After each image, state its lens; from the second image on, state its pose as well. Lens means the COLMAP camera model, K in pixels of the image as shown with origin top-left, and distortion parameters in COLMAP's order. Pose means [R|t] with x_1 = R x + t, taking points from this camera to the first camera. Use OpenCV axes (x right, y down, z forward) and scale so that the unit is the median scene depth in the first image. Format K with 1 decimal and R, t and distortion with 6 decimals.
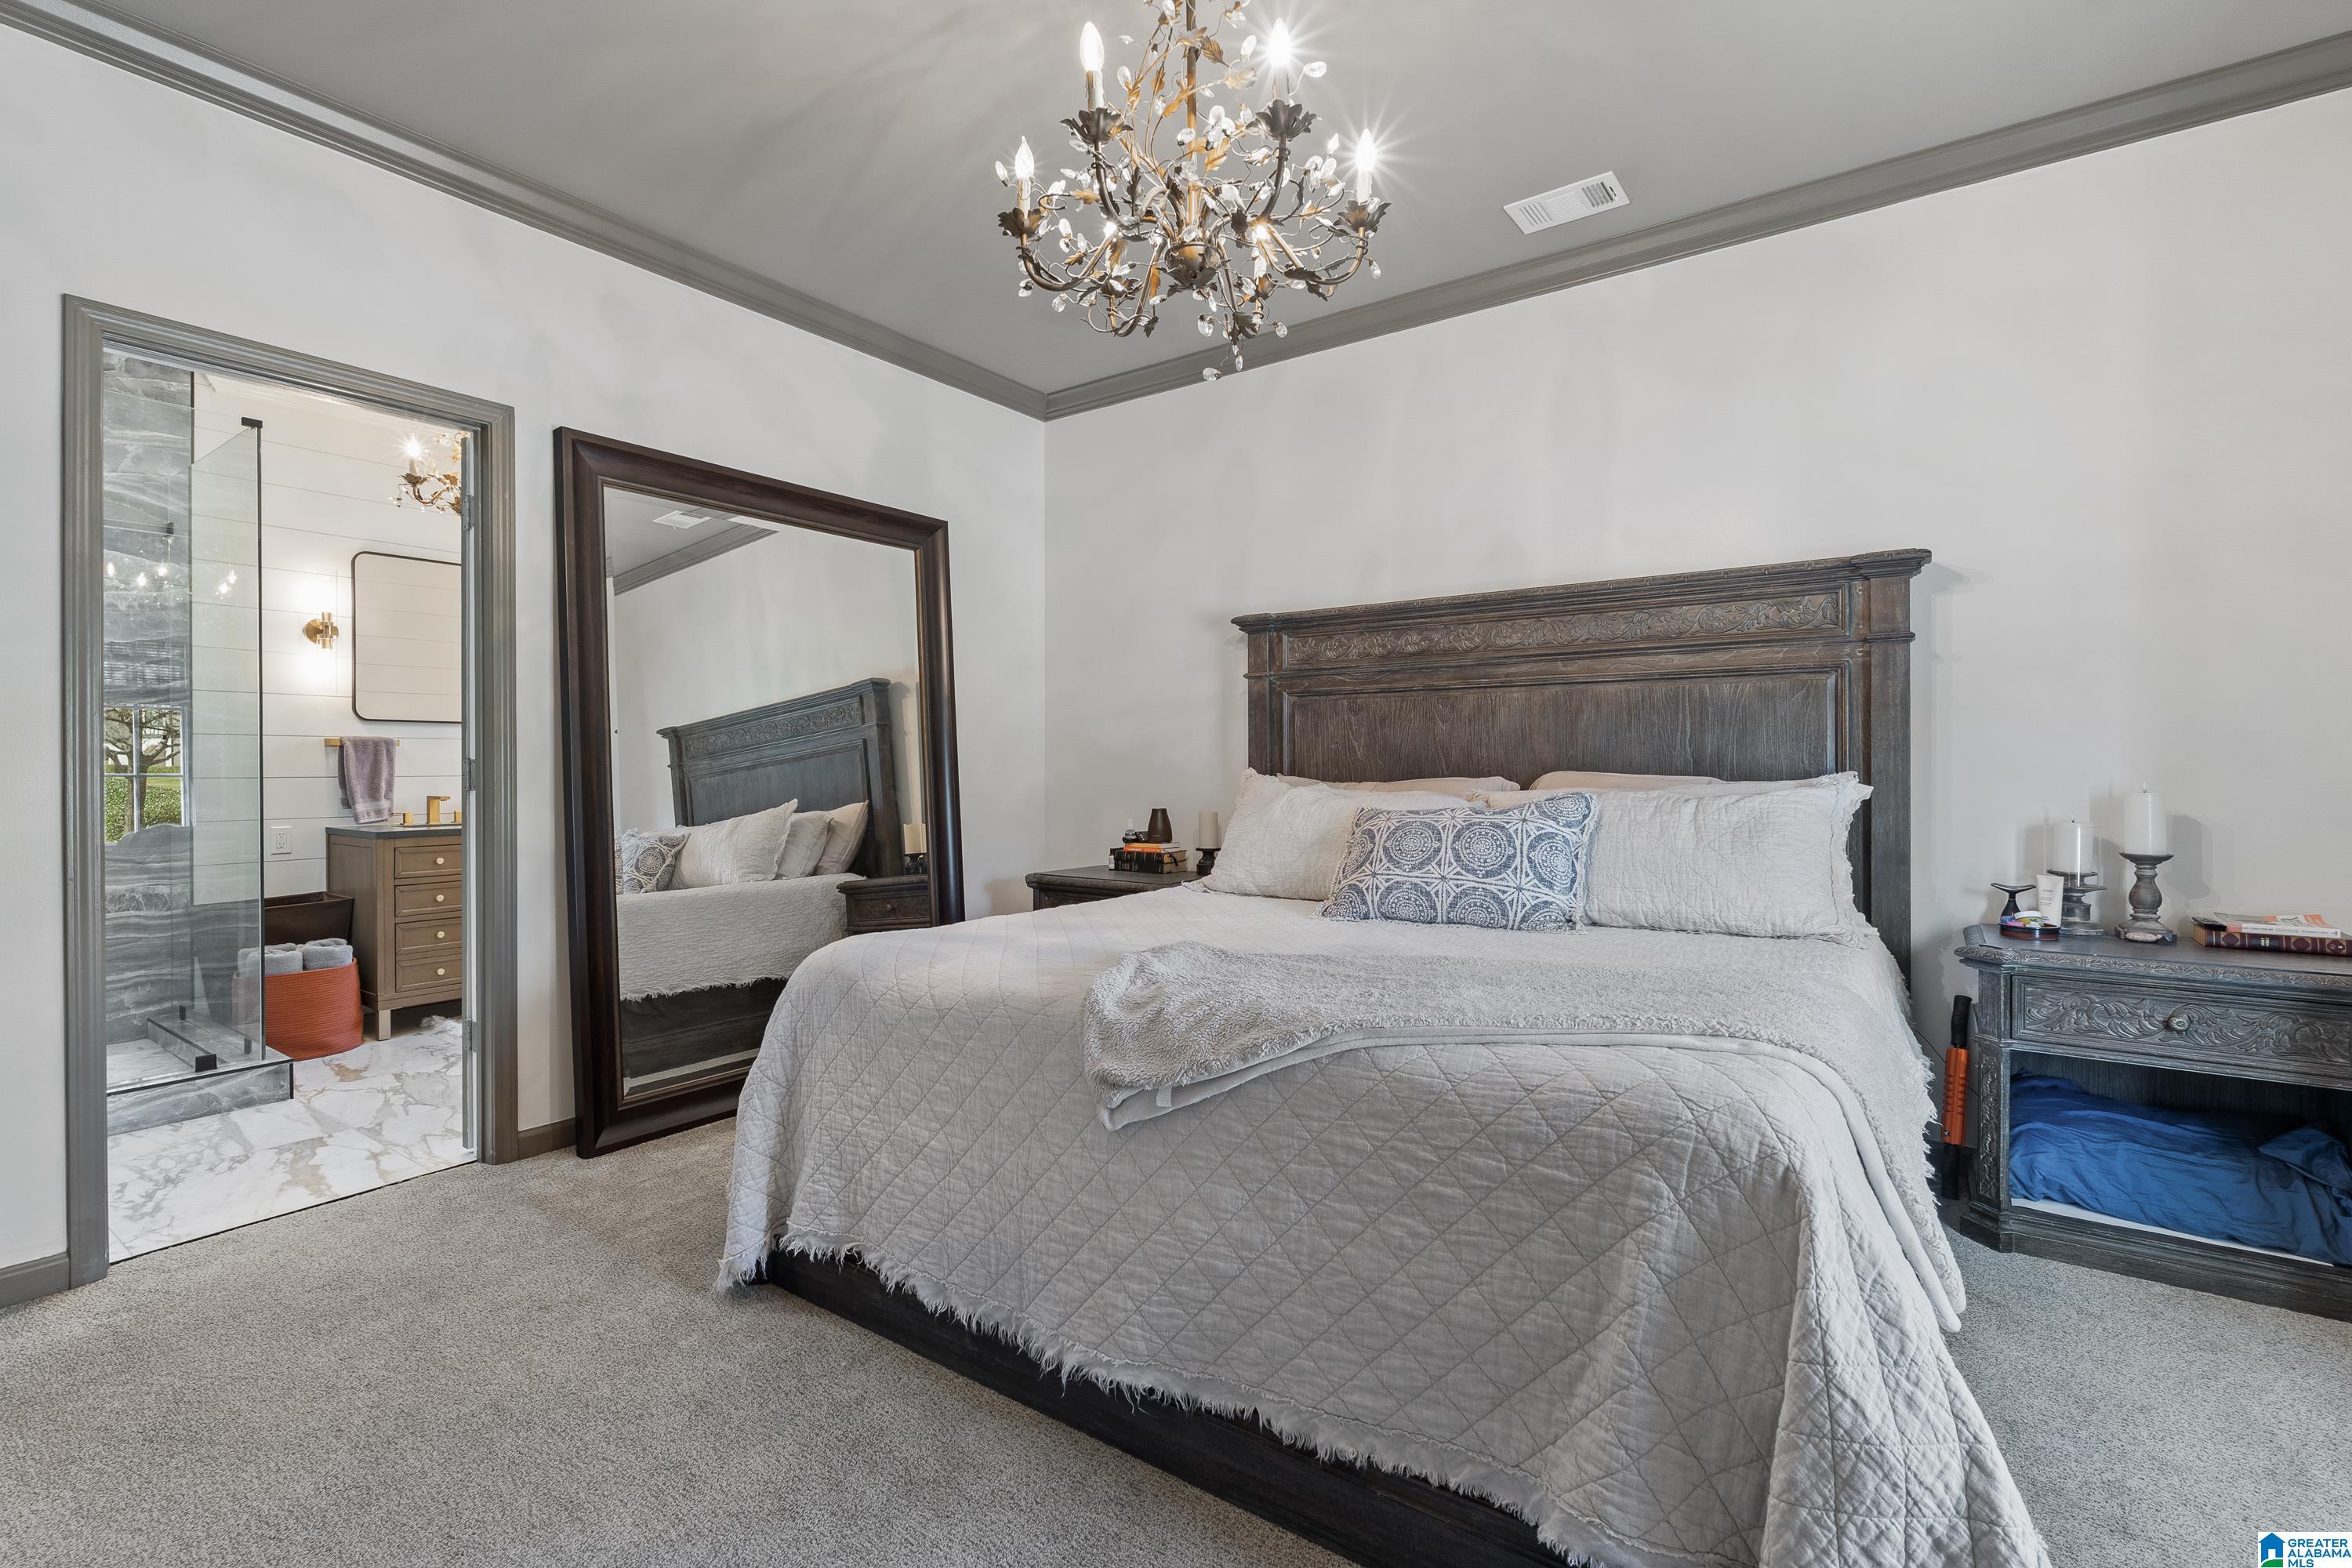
lens RADIAL K [[1072.8, 0, 1174.2], [0, 1072.8, 779.4], [0, 0, 1]] dist [-0.001027, 0.001584]
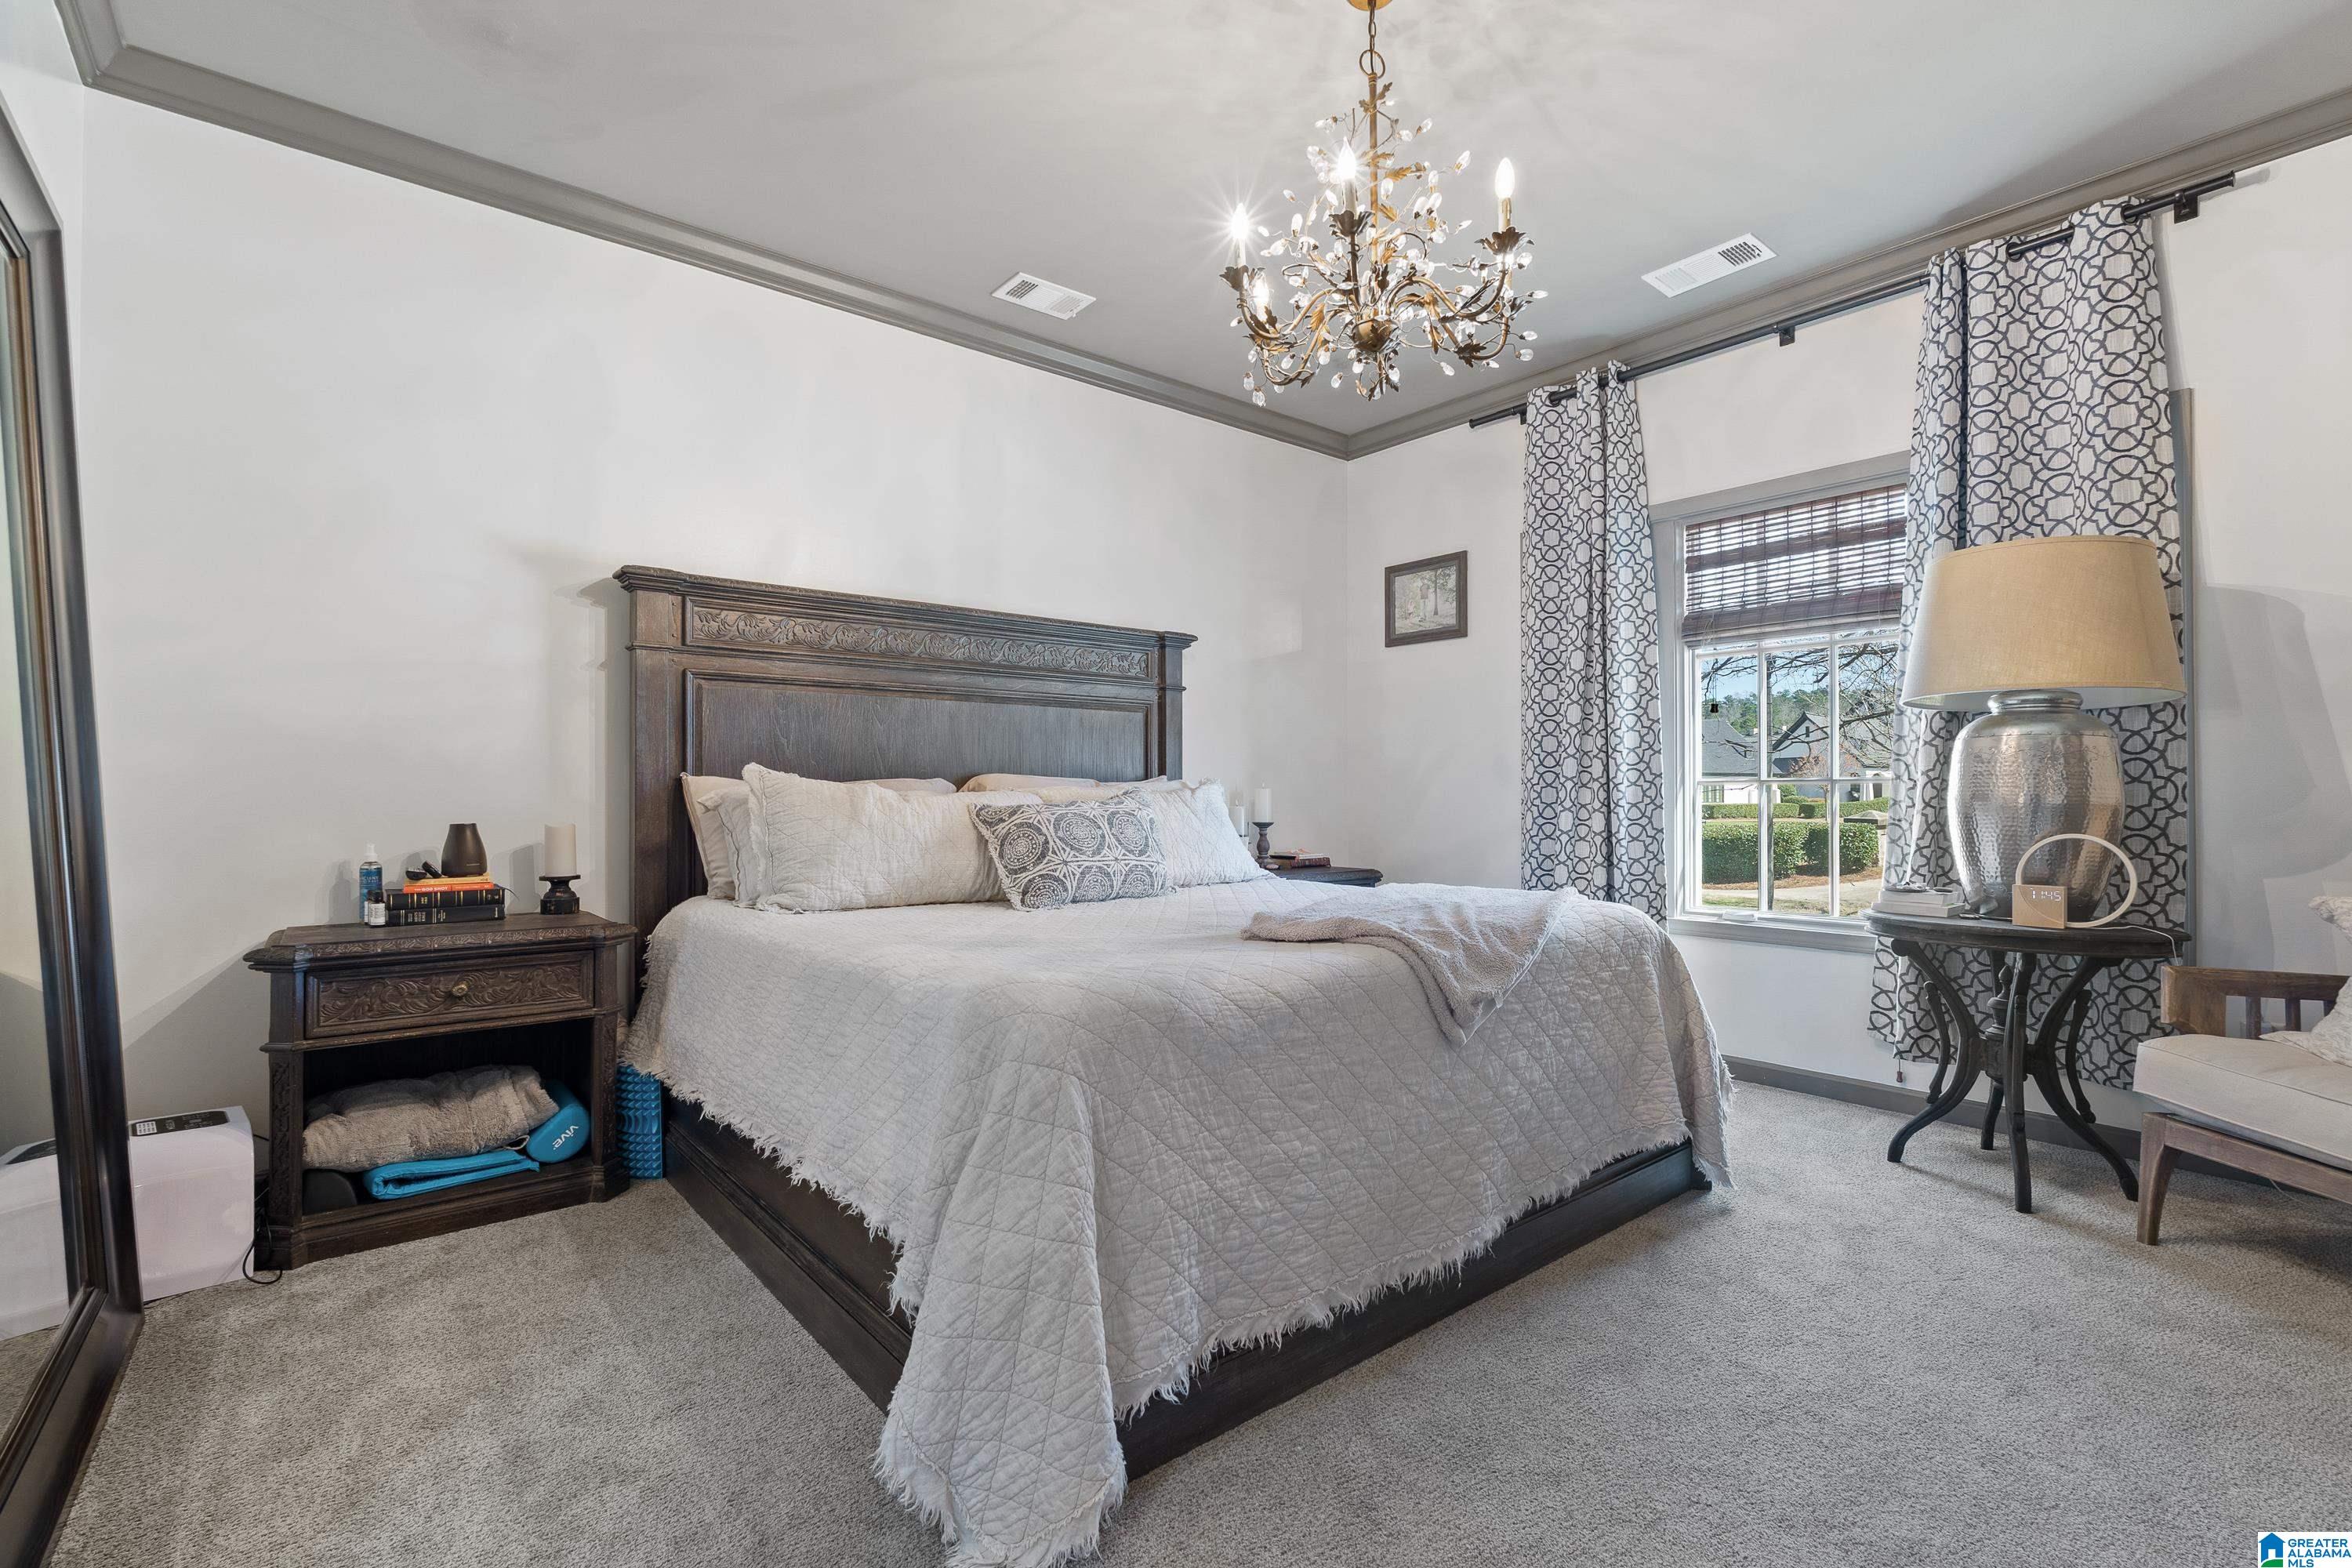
lens RADIAL K [[1072.8, 0, 1177.4], [0, 1072.8, 783.4], [0, 0, 1]] dist [-0.001027, 0.001584]
pose [[0.243928, 0.010668, 0.969735, -0.789211], [0.011858, 0.999832, -0.013982, 0.024862], [-0.969721, 0.014910, 0.243761, 0.603611]]
